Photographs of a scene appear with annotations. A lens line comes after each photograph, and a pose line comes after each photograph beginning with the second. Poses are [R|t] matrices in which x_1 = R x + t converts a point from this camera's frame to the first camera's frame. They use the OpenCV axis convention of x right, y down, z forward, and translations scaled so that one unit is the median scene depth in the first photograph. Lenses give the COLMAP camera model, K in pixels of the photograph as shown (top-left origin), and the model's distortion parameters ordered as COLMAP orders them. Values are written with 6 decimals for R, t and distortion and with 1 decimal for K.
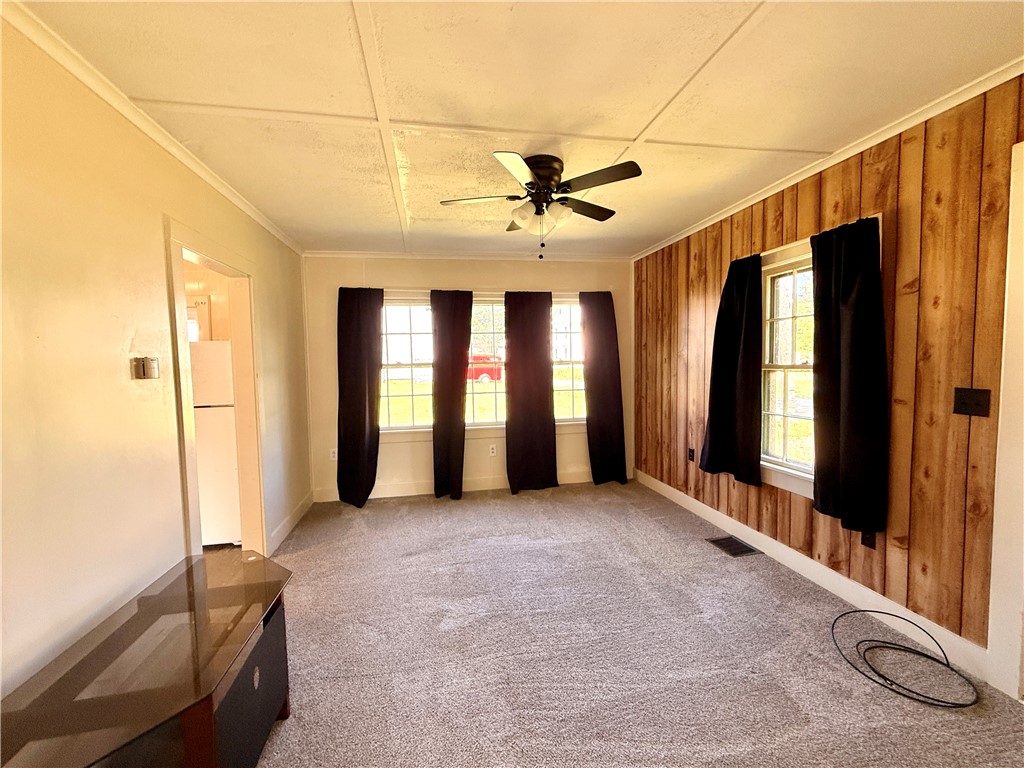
lens RADIAL K [[409.2, 0, 506.9], [0, 409.2, 379.5], [0, 0, 1]] dist [-0.001978, 0.001175]
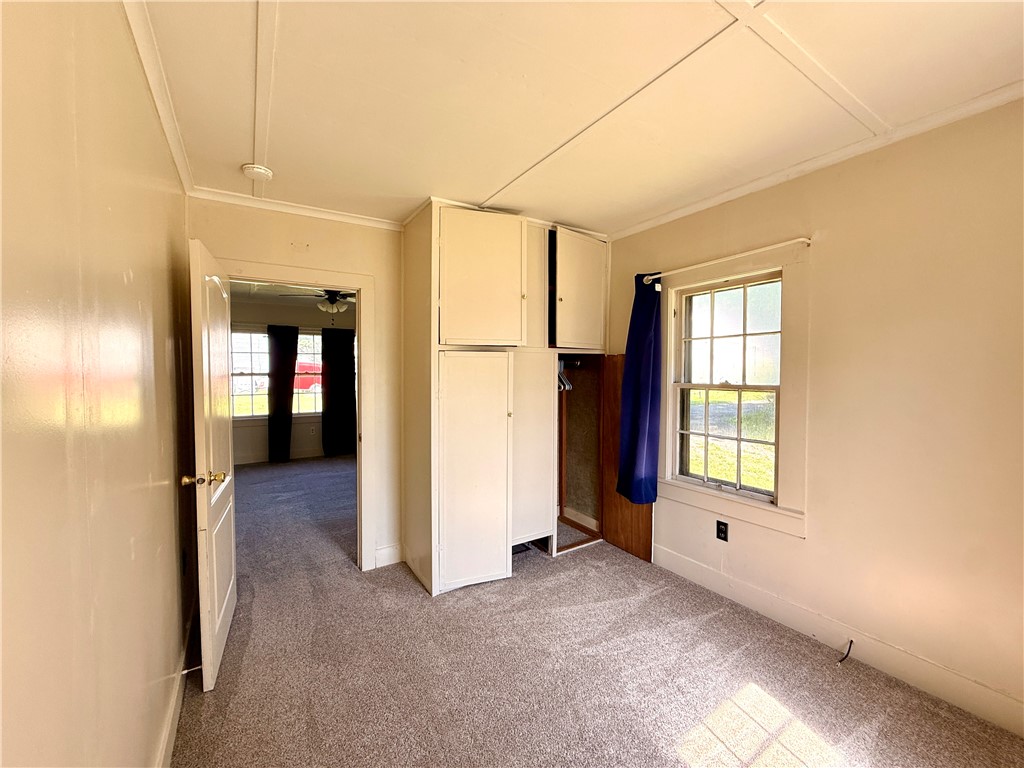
lens RADIAL K [[409.2, 0, 508.4], [0, 409.2, 382.1], [0, 0, 1]] dist [-0.001978, 0.001175]
pose [[0.928504, 0.007035, 0.371255, 0.127733], [0.000504, 0.999796, -0.020205, 0.037615], [-0.371322, 0.018947, 0.928311, -1.159718]]
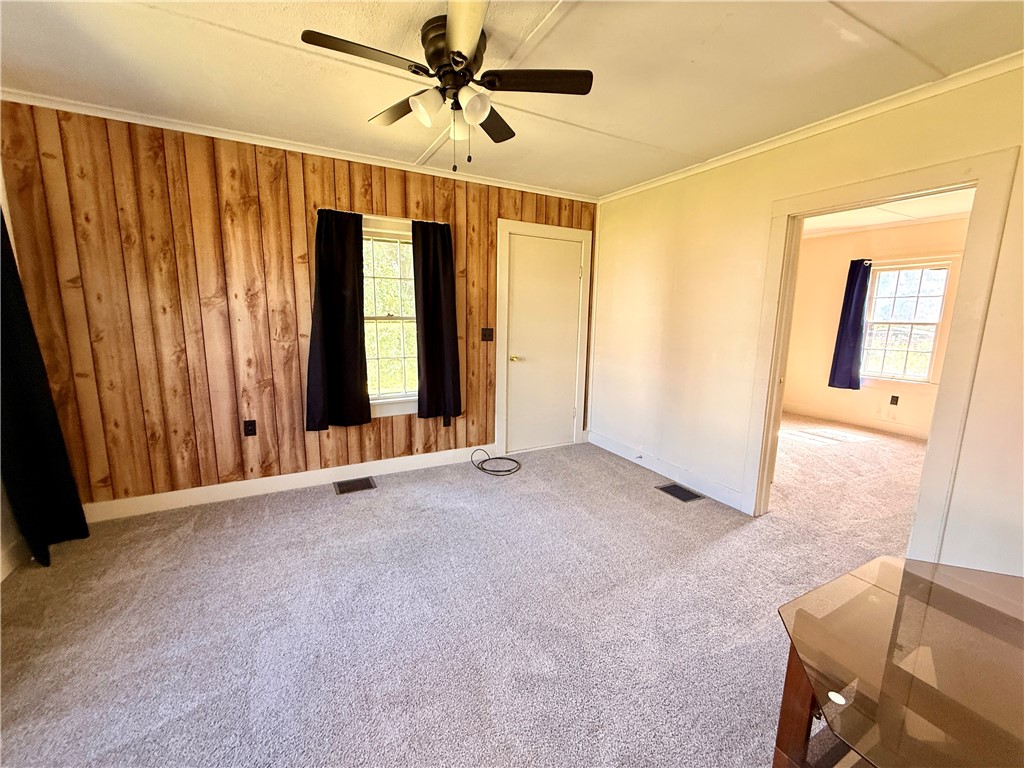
lens RADIAL K [[409.2, 0, 507.4], [0, 409.2, 379.4], [0, 0, 1]] dist [-0.001978, 0.001175]
pose [[-0.288646, -0.138284, 0.947397, -0.635696], [0.035539, 0.987285, 0.154934, -0.028146], [-0.956776, 0.078390, -0.280061, 1.025494]]
